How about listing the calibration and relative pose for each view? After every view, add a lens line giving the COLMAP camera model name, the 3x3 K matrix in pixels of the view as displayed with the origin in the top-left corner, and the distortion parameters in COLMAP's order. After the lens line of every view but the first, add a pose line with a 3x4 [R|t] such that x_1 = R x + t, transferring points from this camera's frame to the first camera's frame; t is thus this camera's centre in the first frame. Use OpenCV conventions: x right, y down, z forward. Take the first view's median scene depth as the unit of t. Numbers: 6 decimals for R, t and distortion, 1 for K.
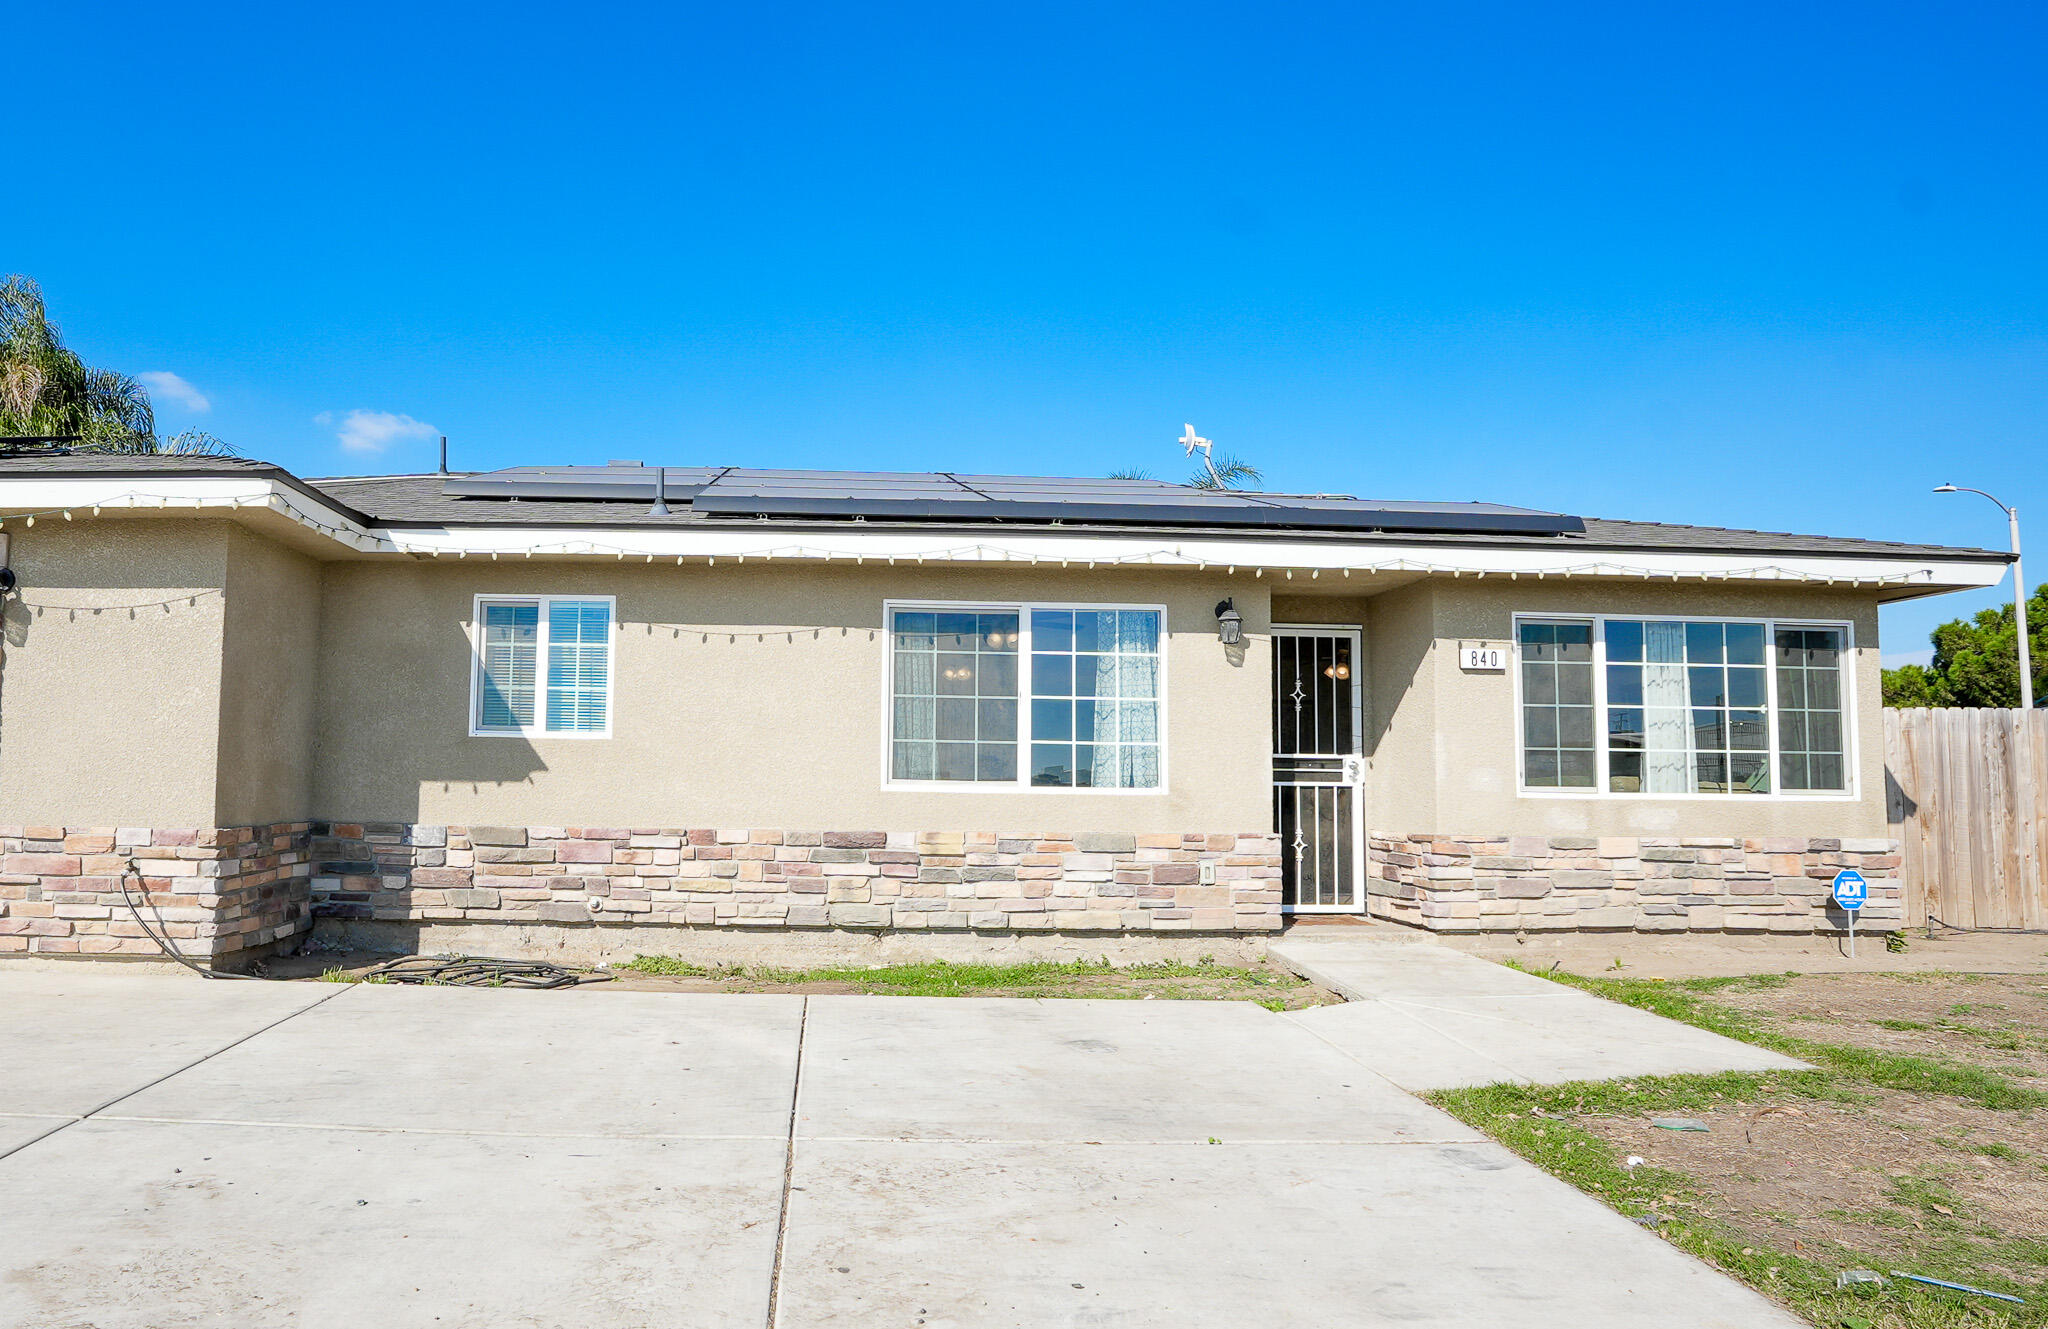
lens RADIAL K [[1167.7, 0, 796.7], [0, 1167.7, 698.0], [0, 0, 1]] dist [-0.074981, 0.018642]
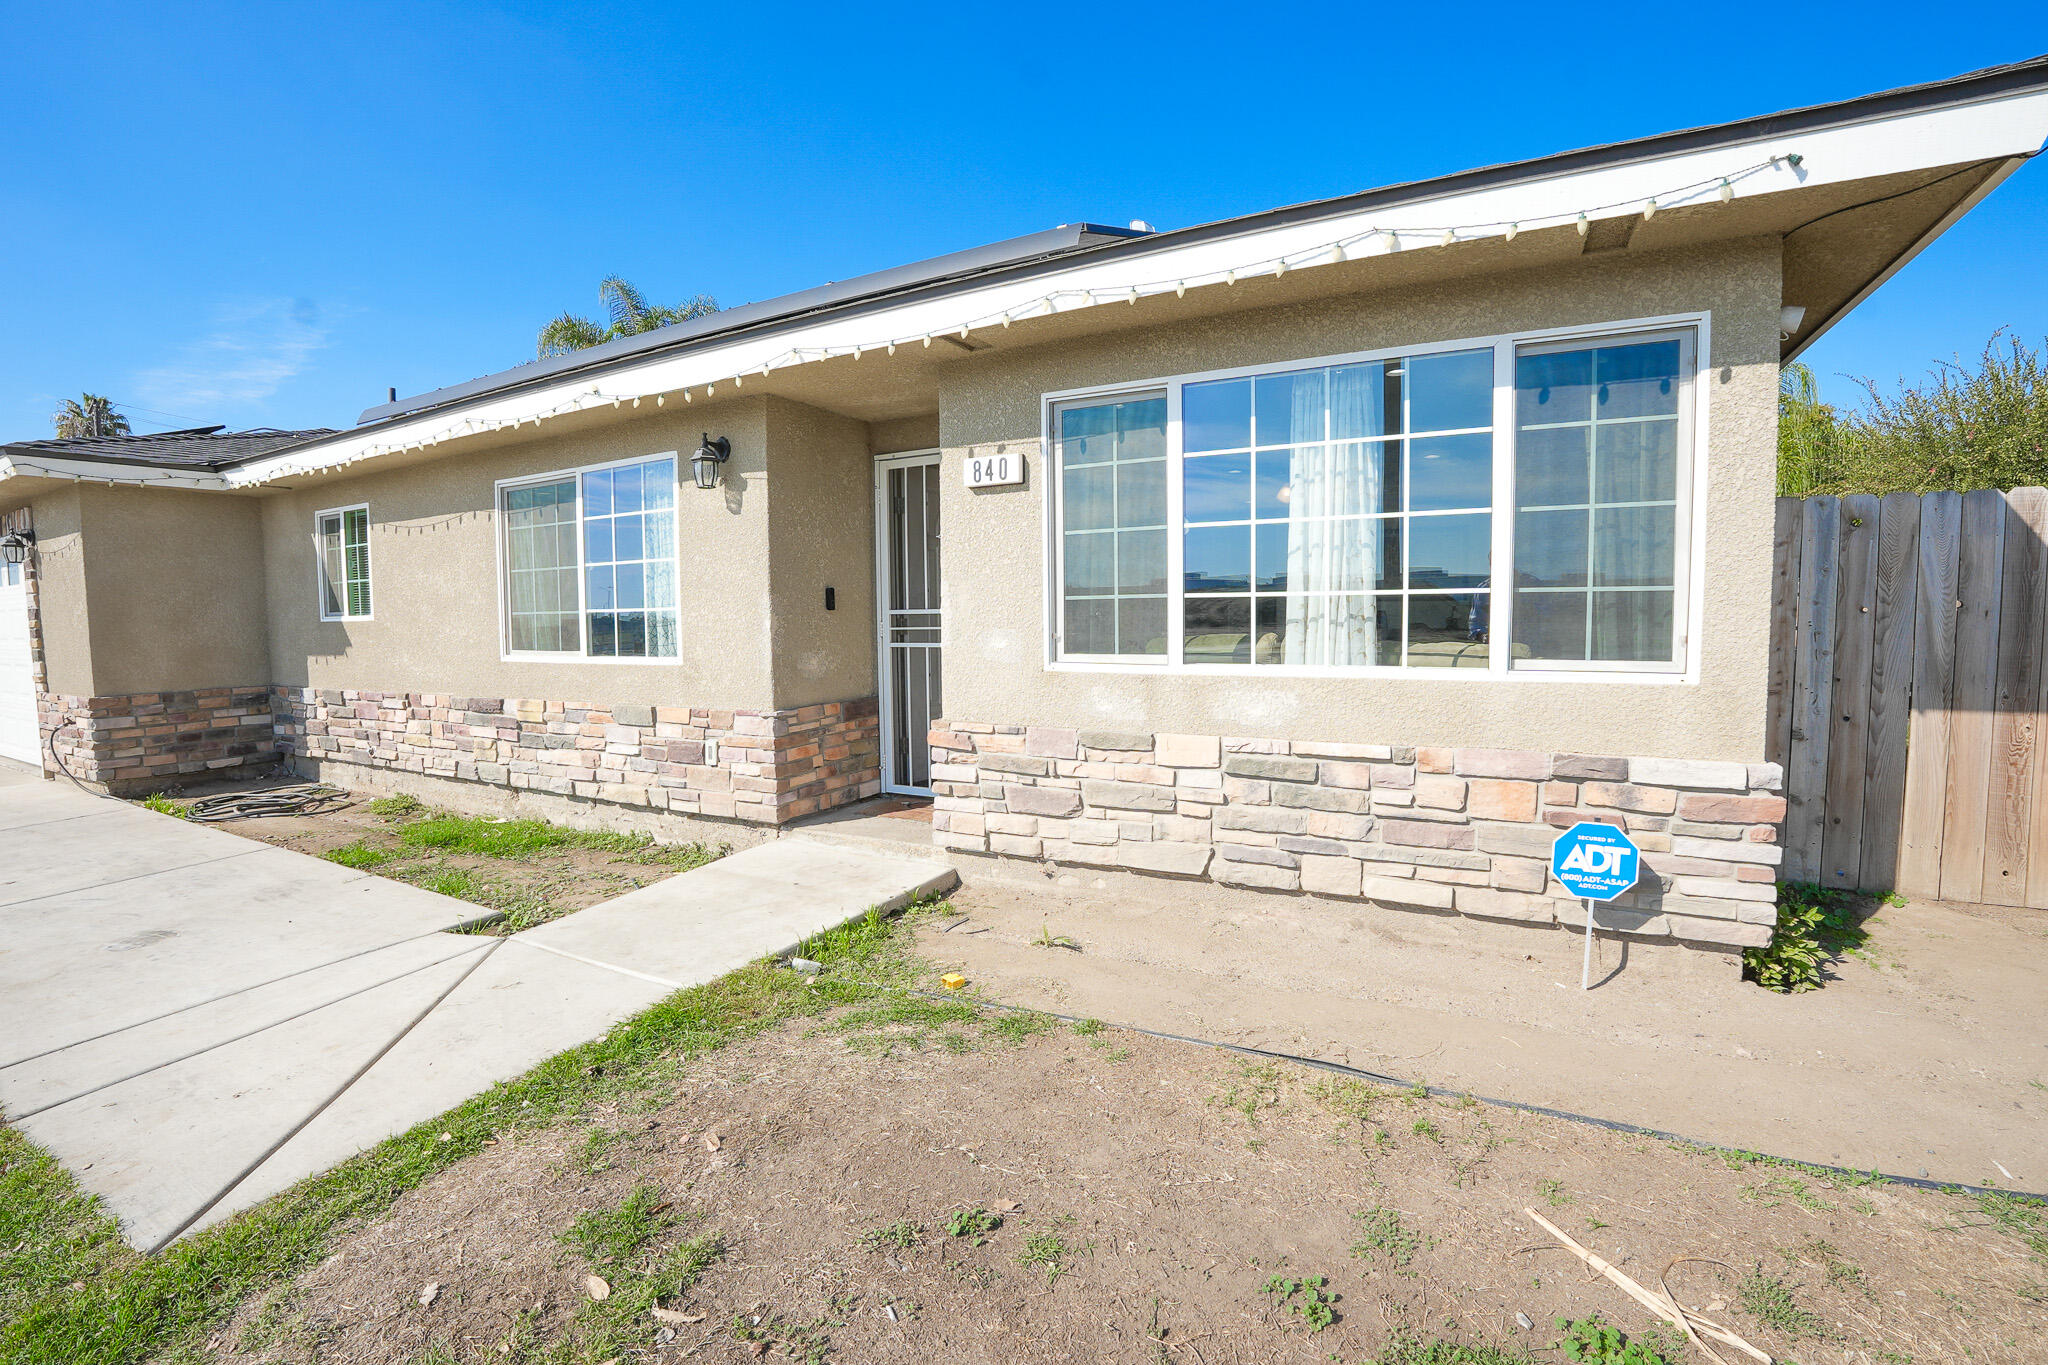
lens RADIAL K [[891.7, 0, 1024.0], [0, 891.7, 682.5], [0, 0, 1]] dist [-0.083984, 0.025771]
pose [[0.880186, 0.008457, -0.474553, 0.885082], [0.060696, 0.989626, 0.130214, 0.024220], [0.470732, -0.143417, 0.870542, 0.528778]]
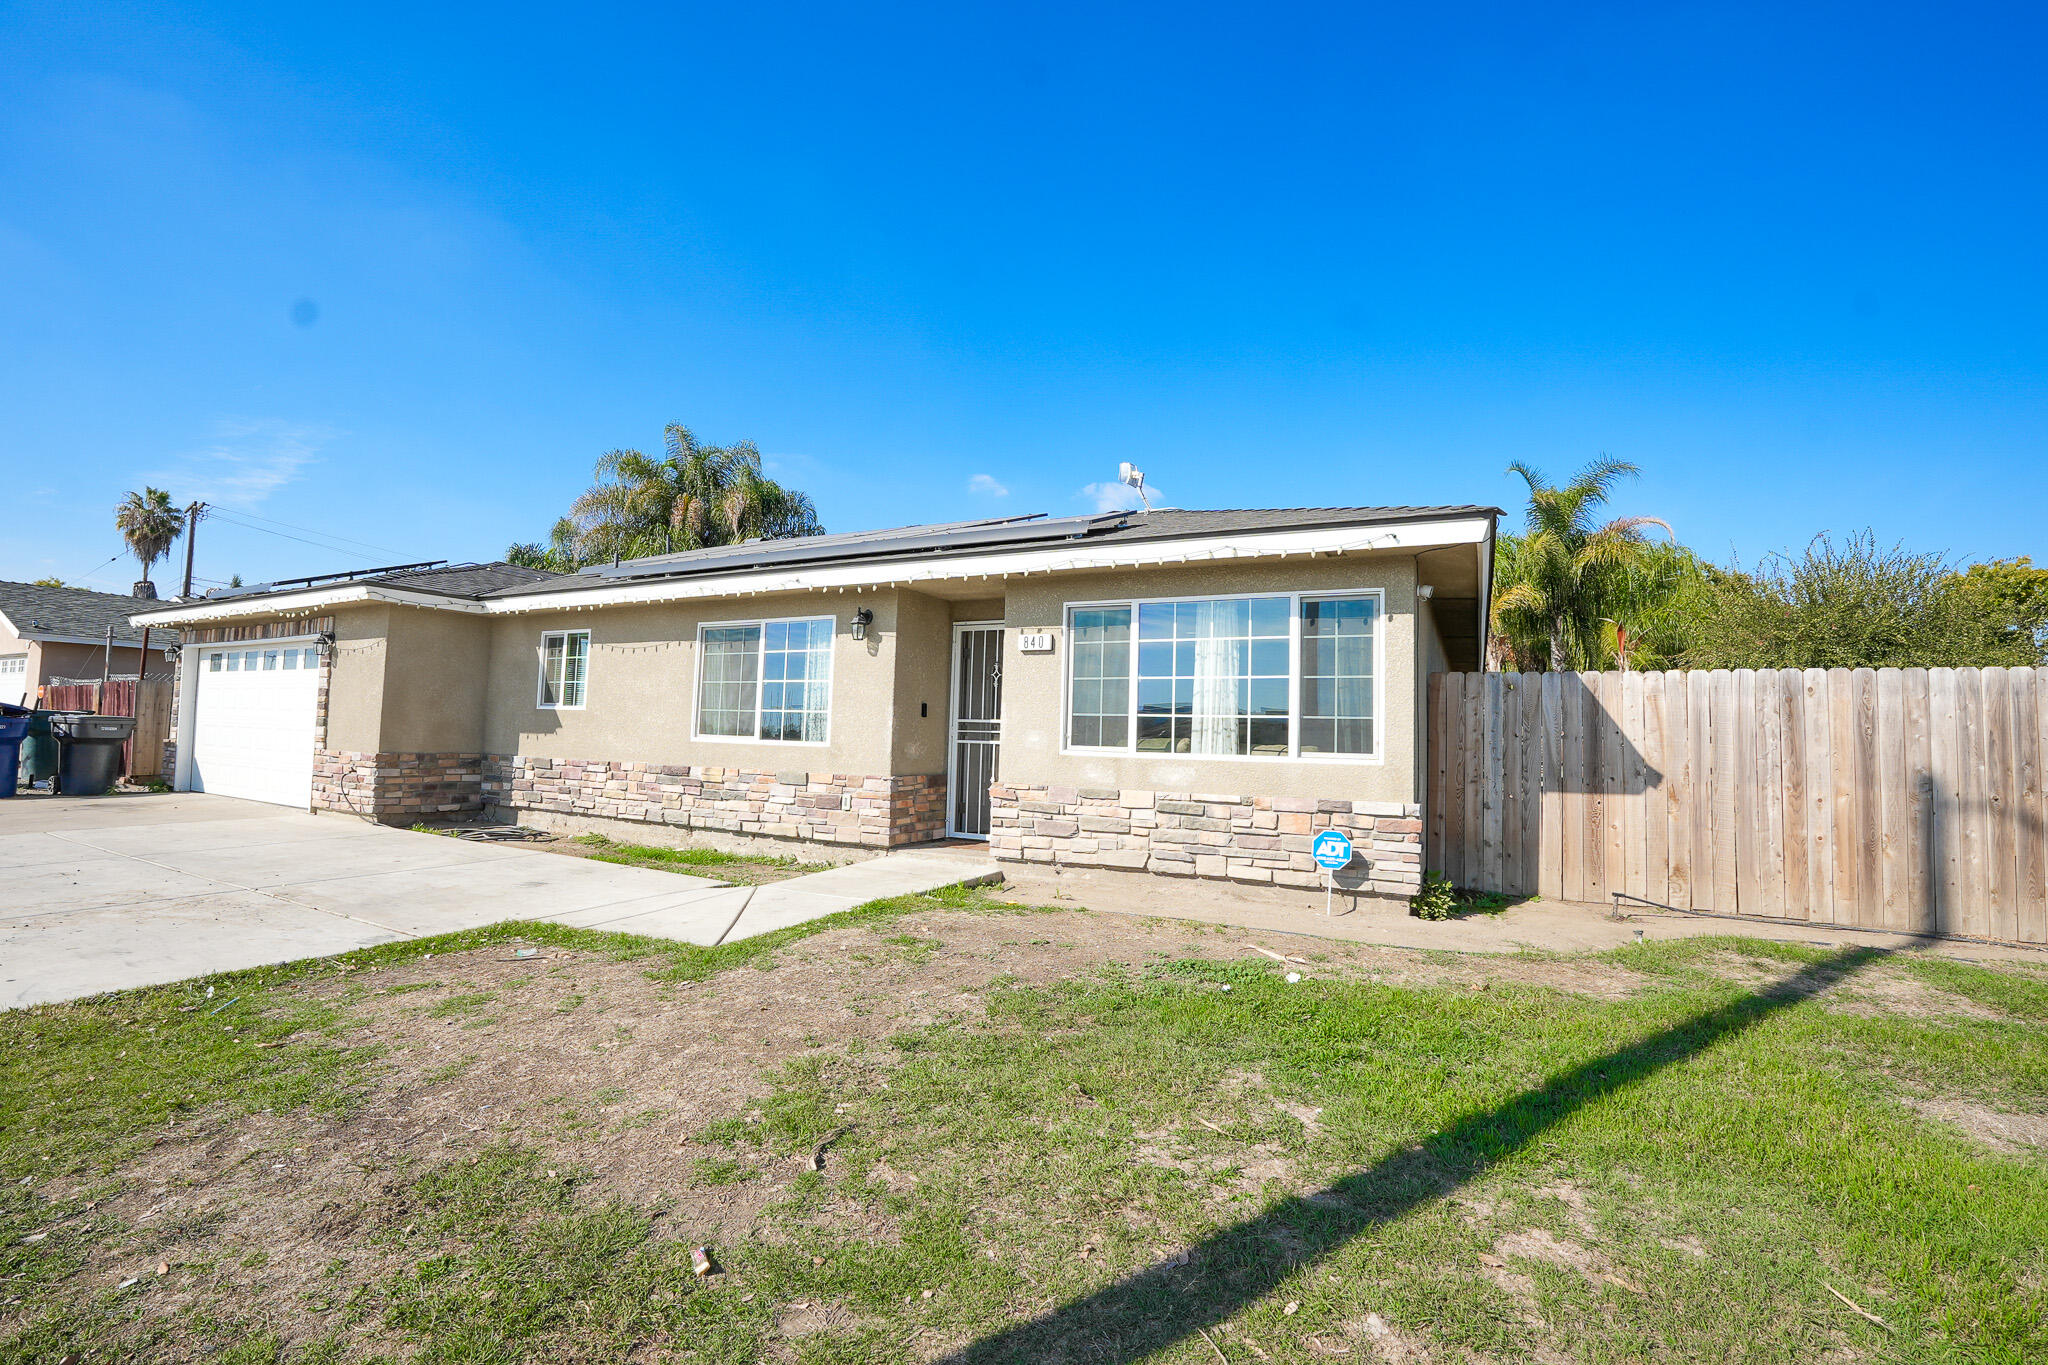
lens RADIAL K [[891.7, 0, 1024.0], [0, 891.7, 682.5], [0, 0, 1]] dist [-0.083984, 0.025771]
pose [[0.886098, -0.021106, -0.463018, 1.053489], [0.018692, 0.999777, -0.009802, 0.019226], [0.463121, 0.000031, 0.886295, 0.133482]]
